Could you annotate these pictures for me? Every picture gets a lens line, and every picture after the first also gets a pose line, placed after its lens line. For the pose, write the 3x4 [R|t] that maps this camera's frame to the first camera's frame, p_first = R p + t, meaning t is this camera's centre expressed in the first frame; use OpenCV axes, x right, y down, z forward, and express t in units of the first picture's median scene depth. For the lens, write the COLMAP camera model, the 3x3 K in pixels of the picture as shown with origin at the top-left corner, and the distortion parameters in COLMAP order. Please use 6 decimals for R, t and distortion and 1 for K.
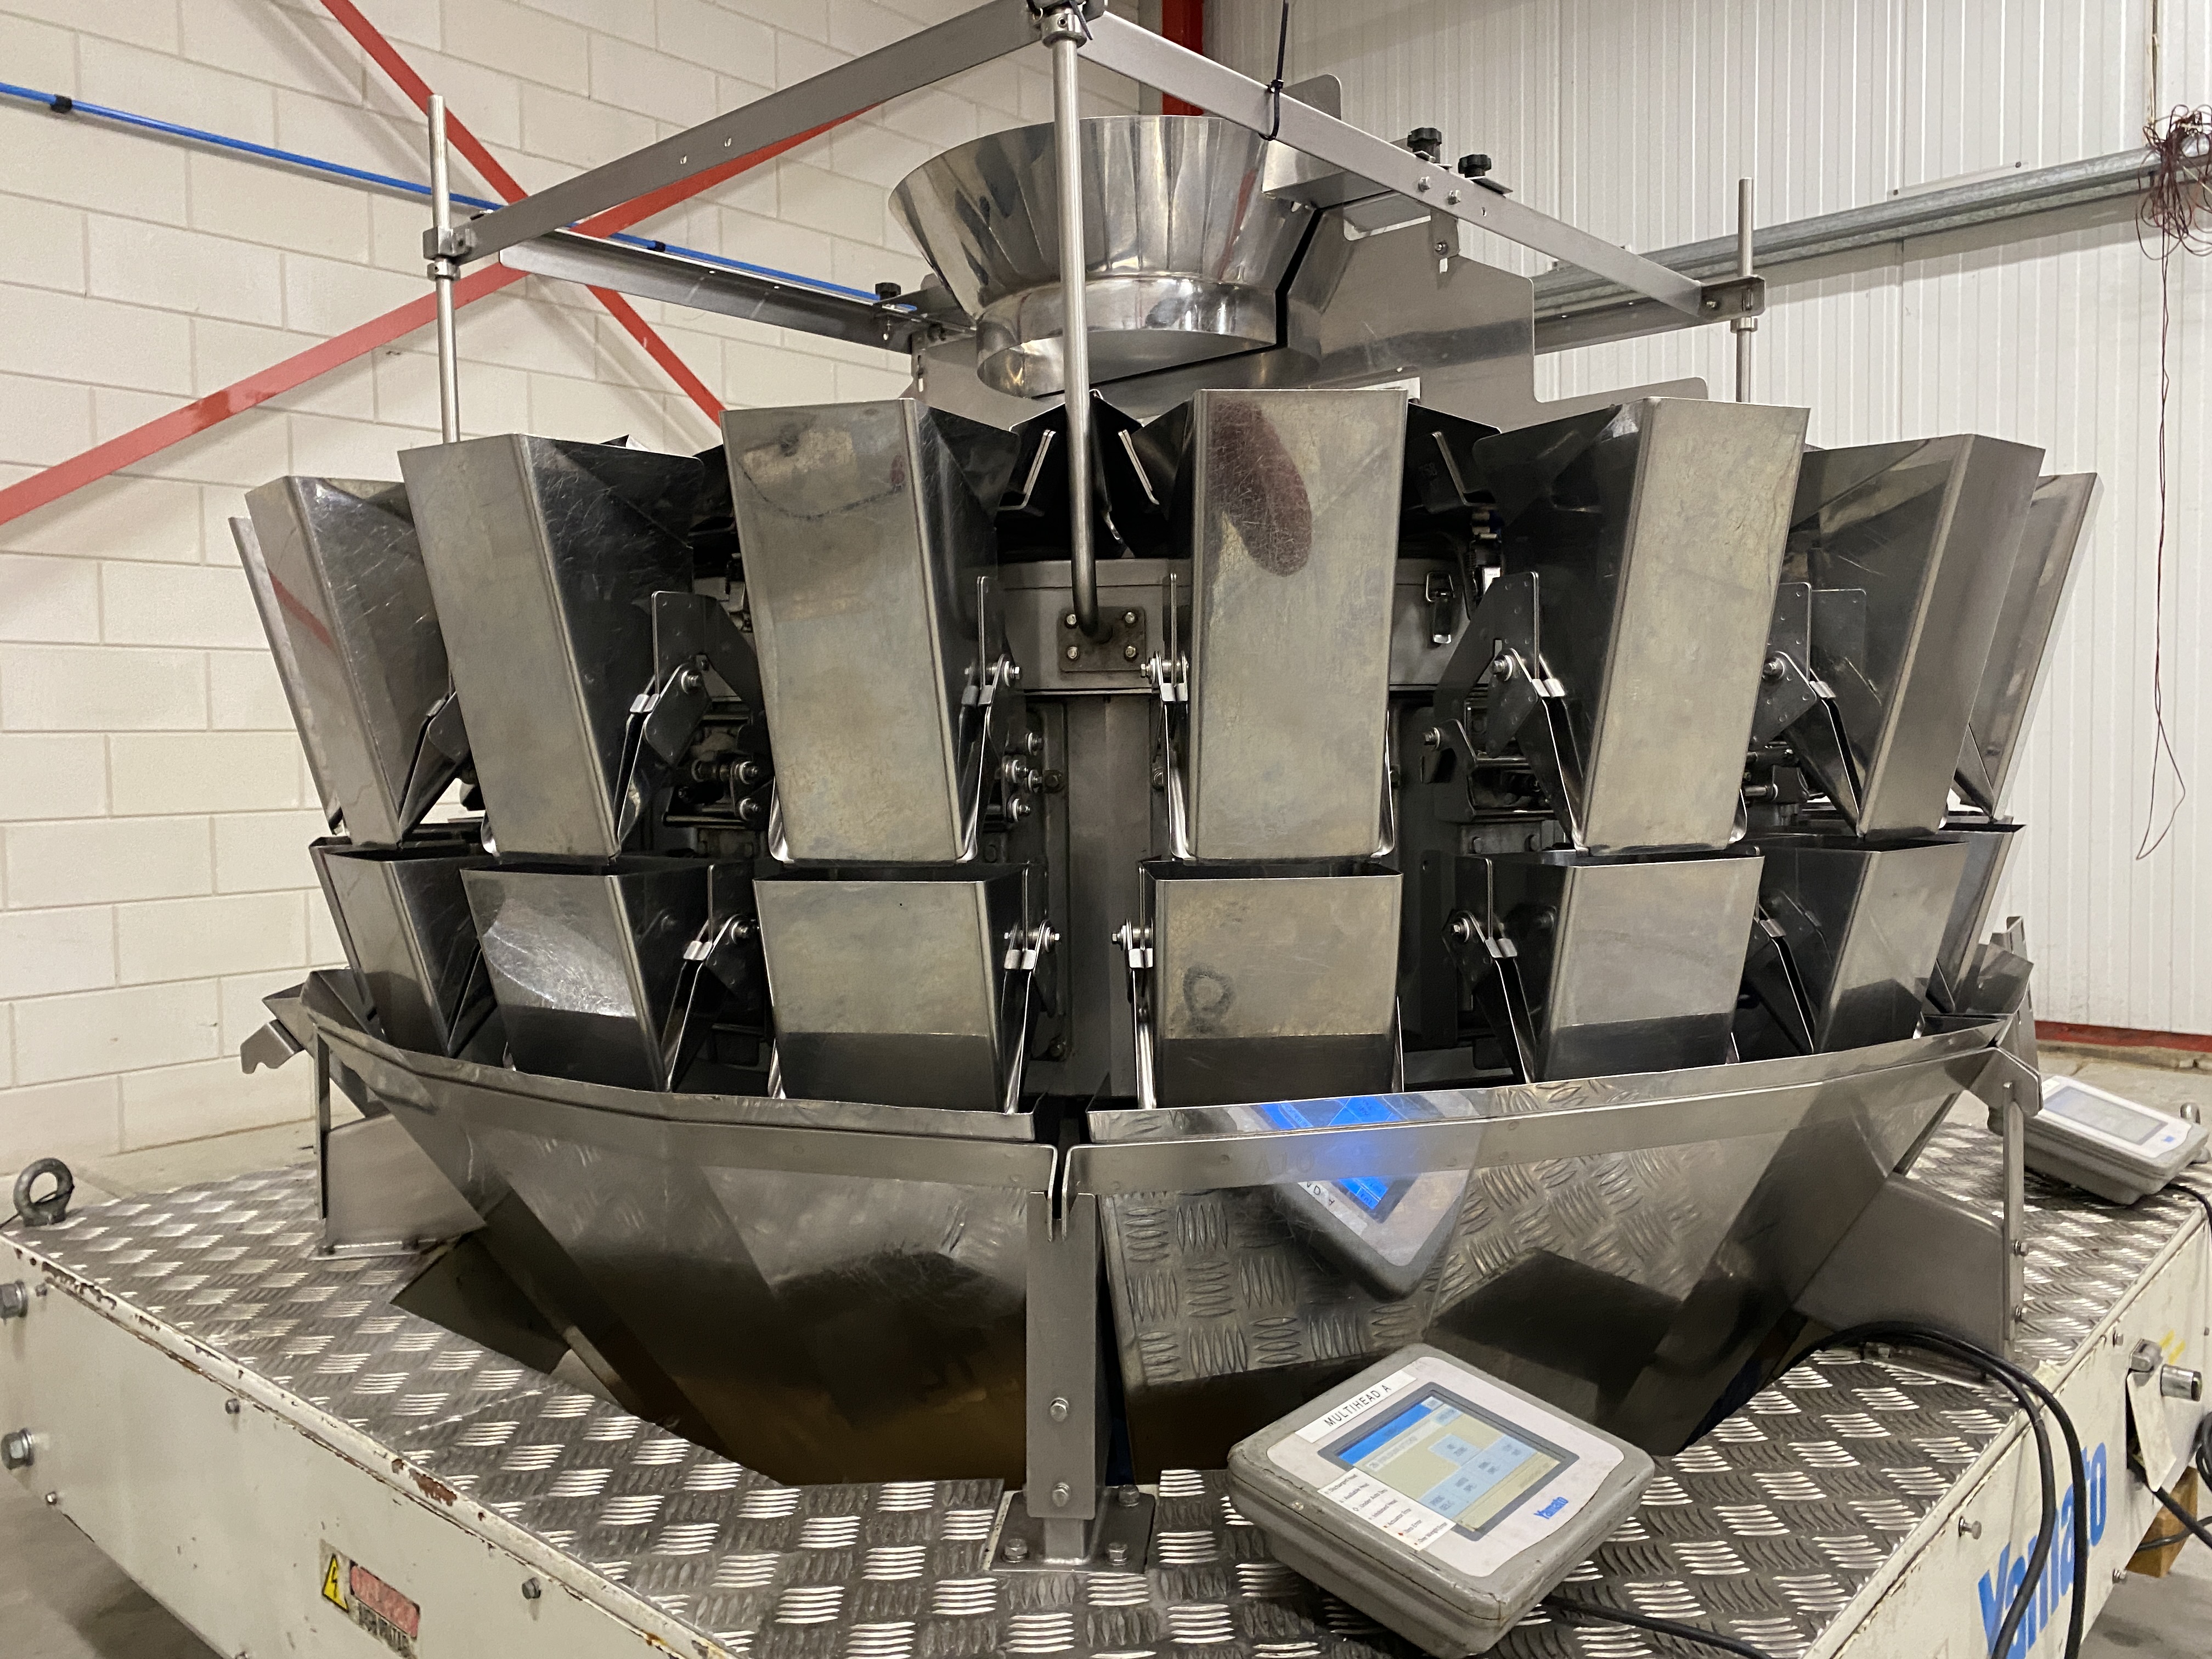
lens RADIAL K [[1695.4, 0, 1113.2], [0, 1695.4, 845.4], [0, 0, 1]] dist [0.007105, 0.000992]
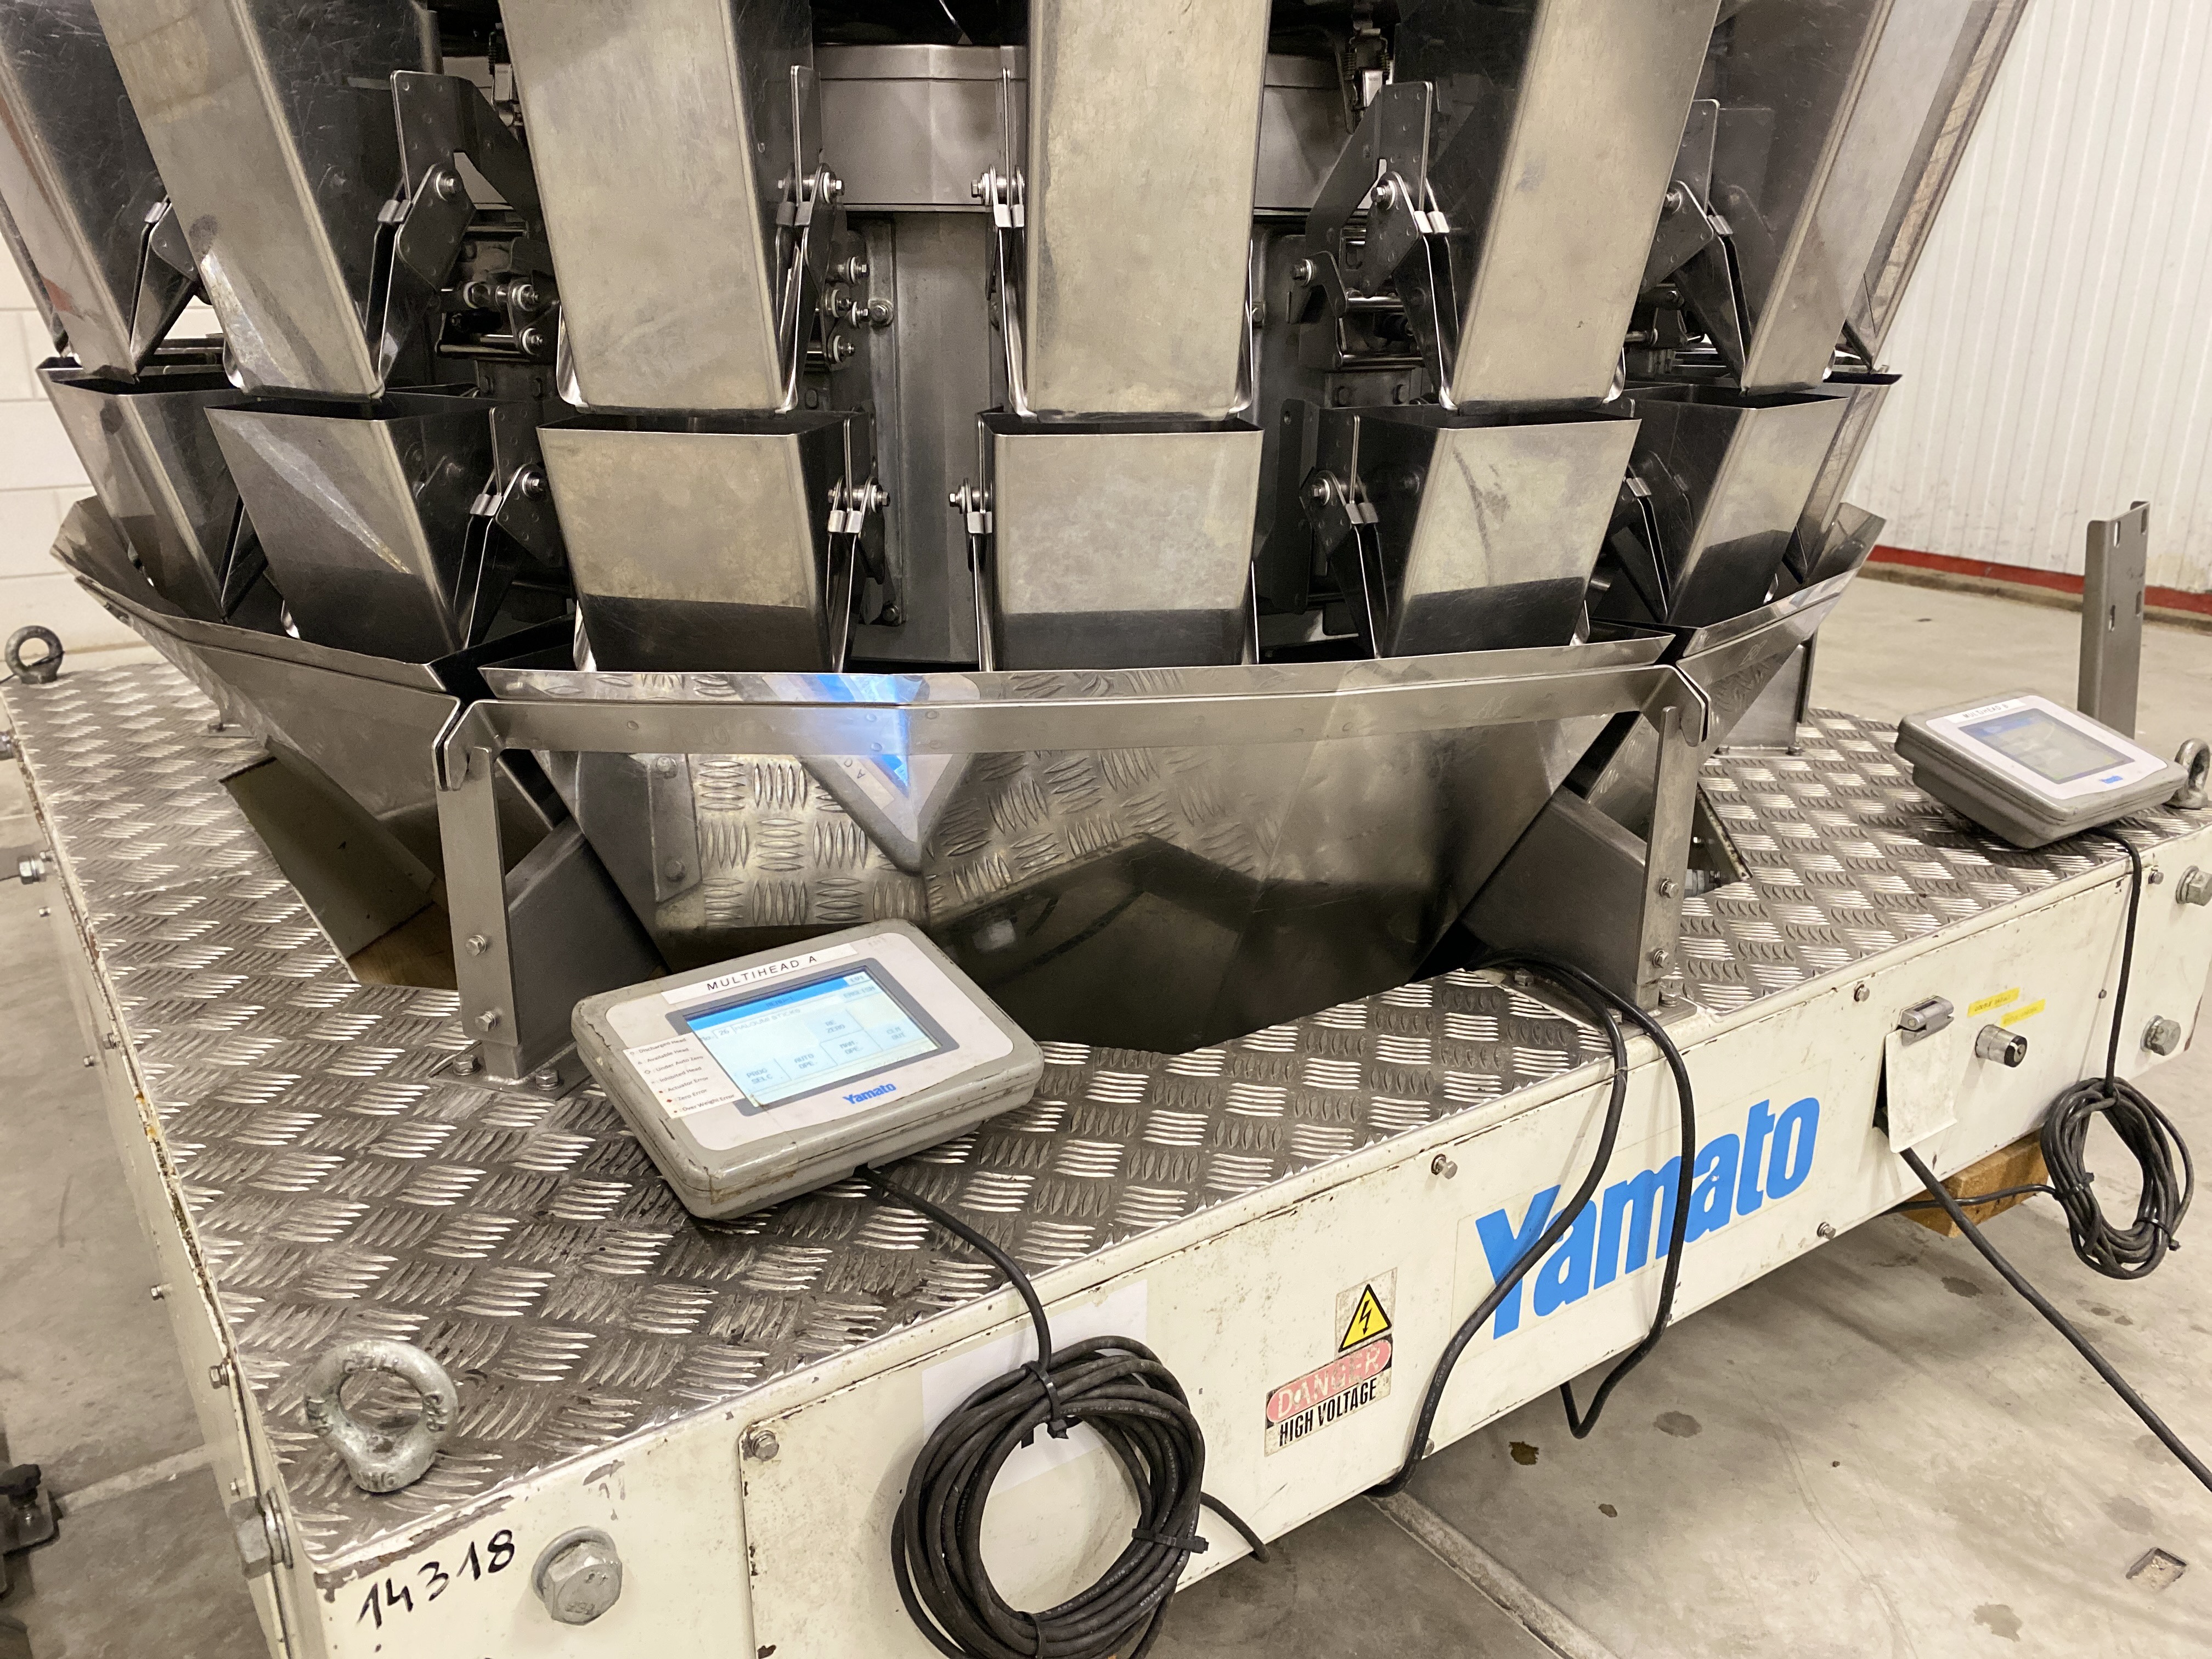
lens RADIAL K [[1695.4, 0, 1100.1], [0, 1695.4, 804.8], [0, 0, 1]] dist [0.007105, 0.000992]
pose [[0.973012, 0.094808, -0.210380, 0.345208], [-0.037890, 0.964967, 0.259621, -0.023745], [0.227624, -0.244643, 0.942517, 0.074537]]
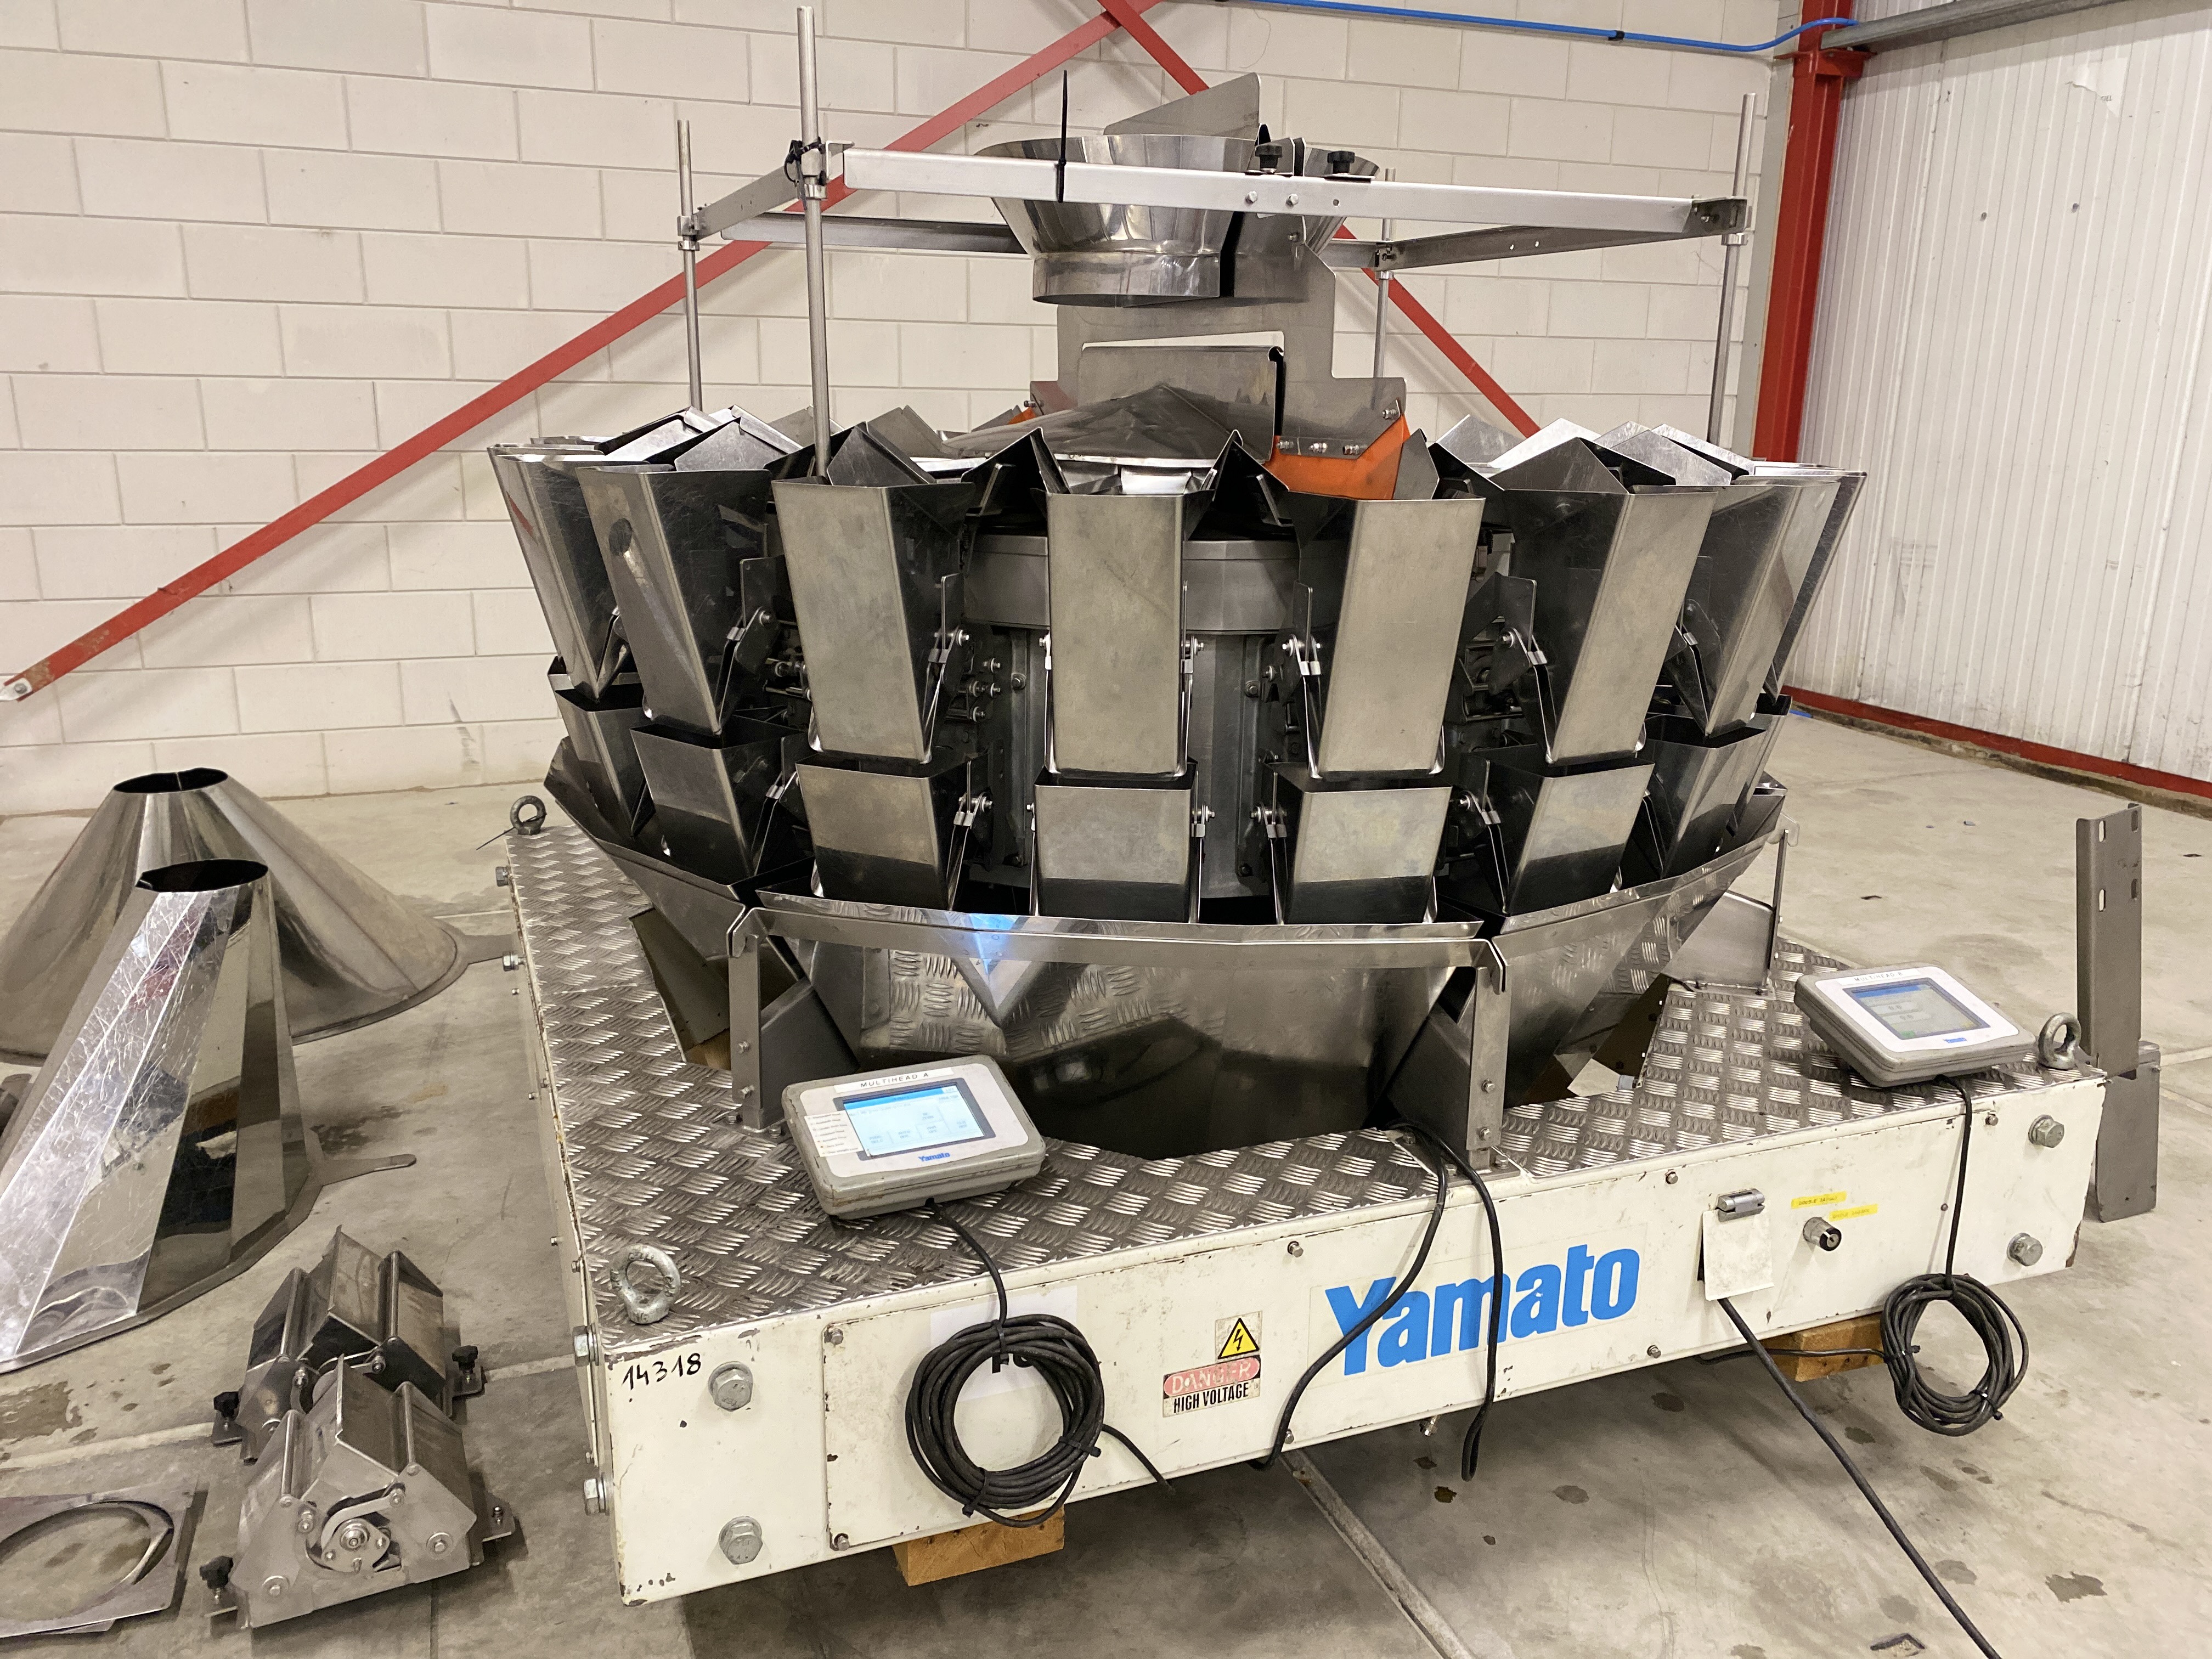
lens RADIAL K [[1695.4, 0, 1109.1], [0, 1695.4, 801.9], [0, 0, 1]] dist [0.007105, 0.000992]
pose [[0.892344, 0.139957, -0.429108, 0.653254], [-0.059925, 0.979030, 0.194701, -0.184142], [0.447360, -0.148026, 0.882019, -0.231870]]
